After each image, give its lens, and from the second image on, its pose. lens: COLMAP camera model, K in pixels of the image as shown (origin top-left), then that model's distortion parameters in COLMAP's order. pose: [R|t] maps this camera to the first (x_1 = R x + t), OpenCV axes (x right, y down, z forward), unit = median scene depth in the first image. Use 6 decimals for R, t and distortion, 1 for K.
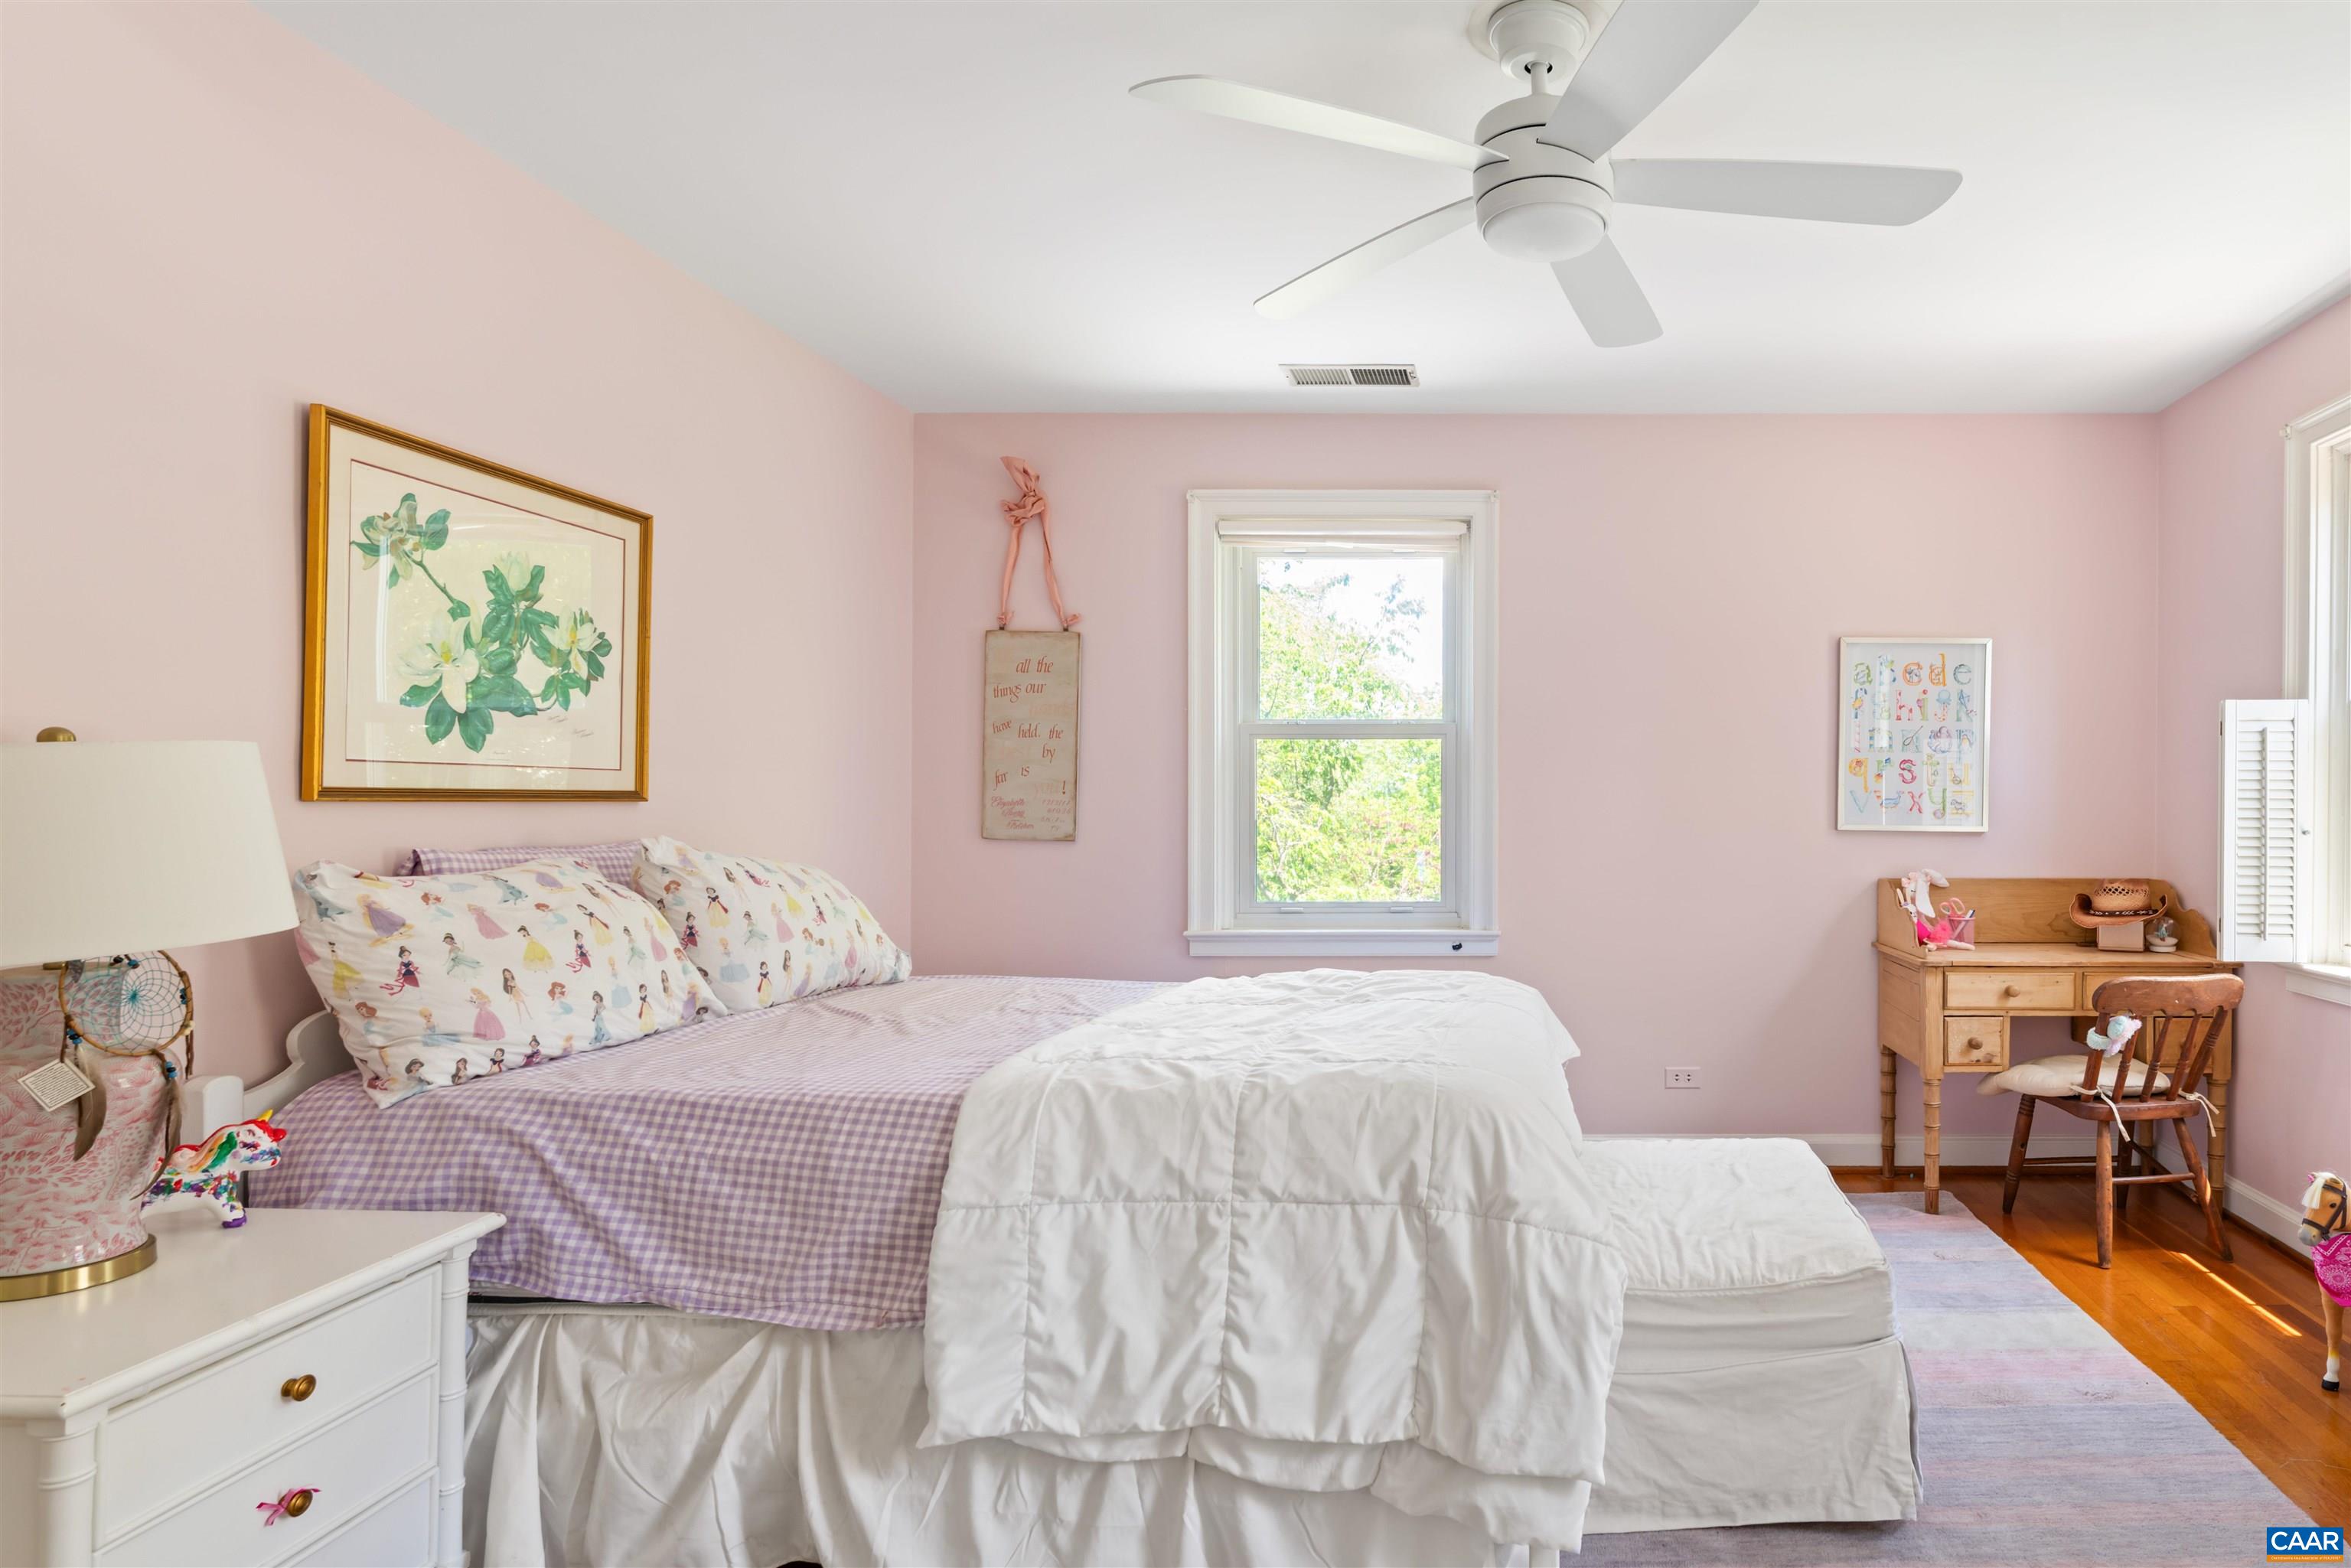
lens RADIAL K [[1162.5, 0, 1162.6], [0, 1162.5, 798.0], [0, 0, 1]] dist [-0.003897, -0.000270]
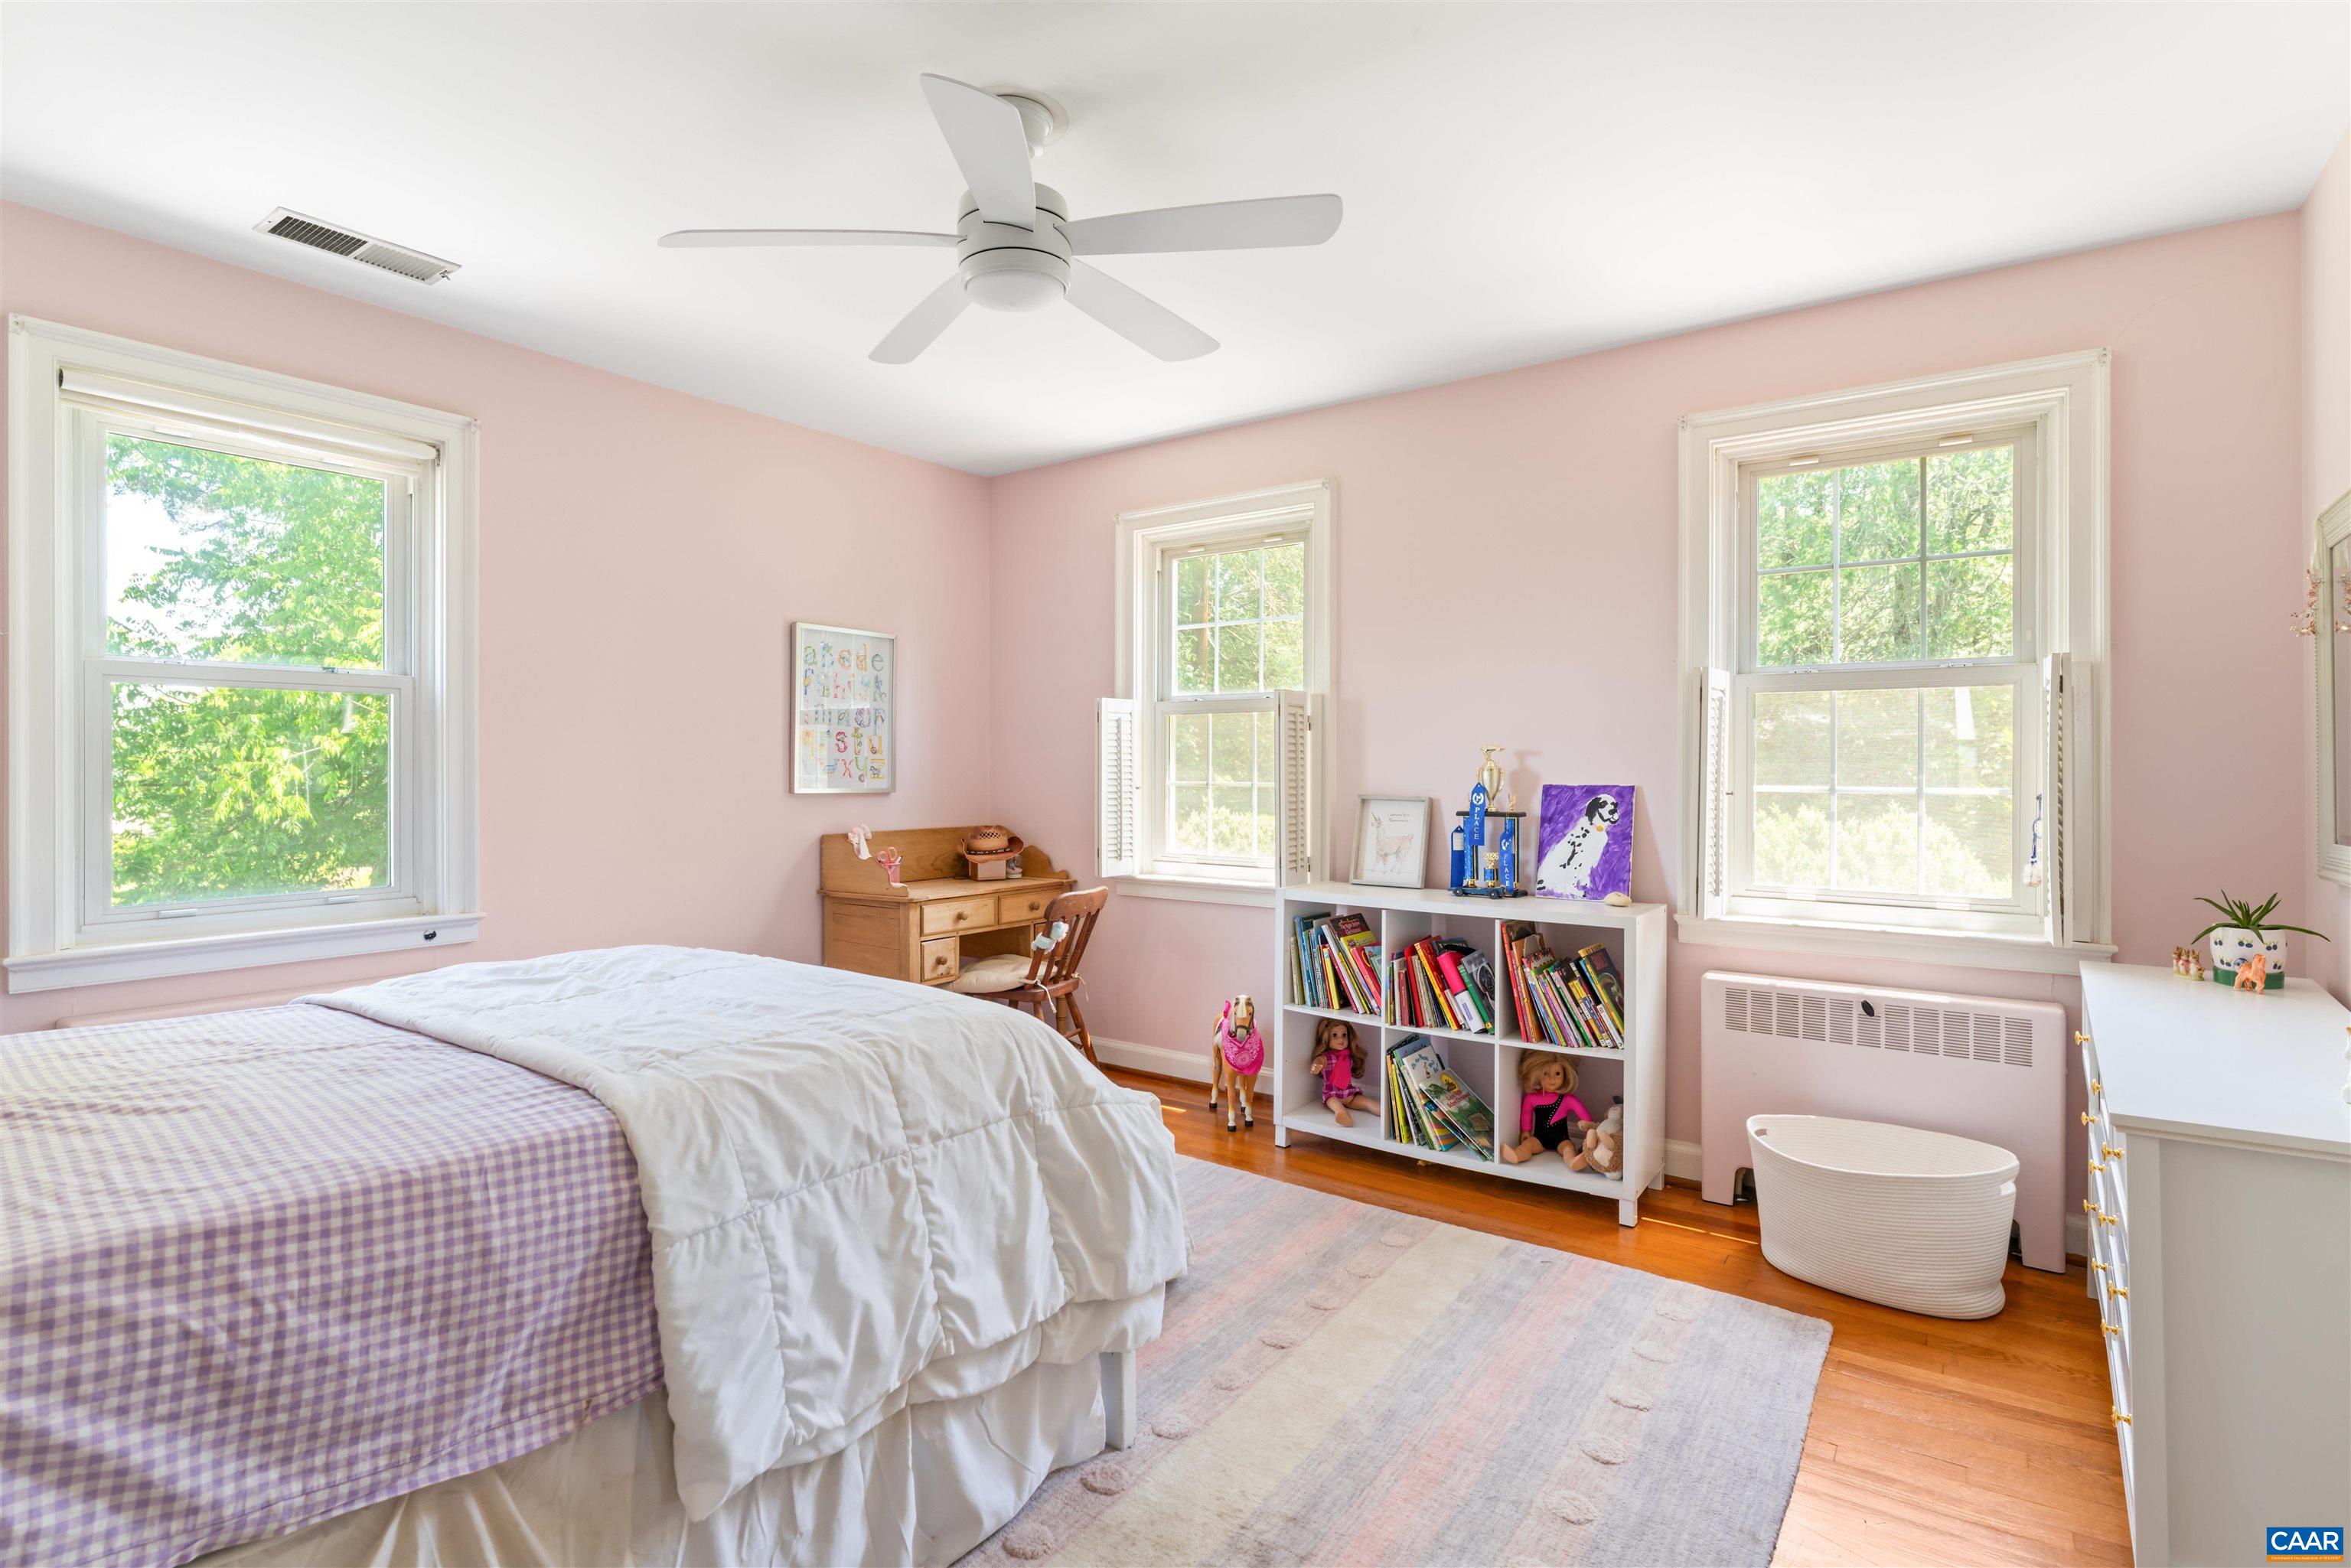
lens RADIAL K [[1162.5, 0, 1183.8], [0, 1162.5, 766.3], [0, 0, 1]] dist [-0.003897, -0.000270]
pose [[0.585880, 0.000370, 0.810398, -0.636471], [-0.001271, 0.999999, 0.000463, 0.003324], [-0.810397, -0.001301, 0.585880, 0.194544]]
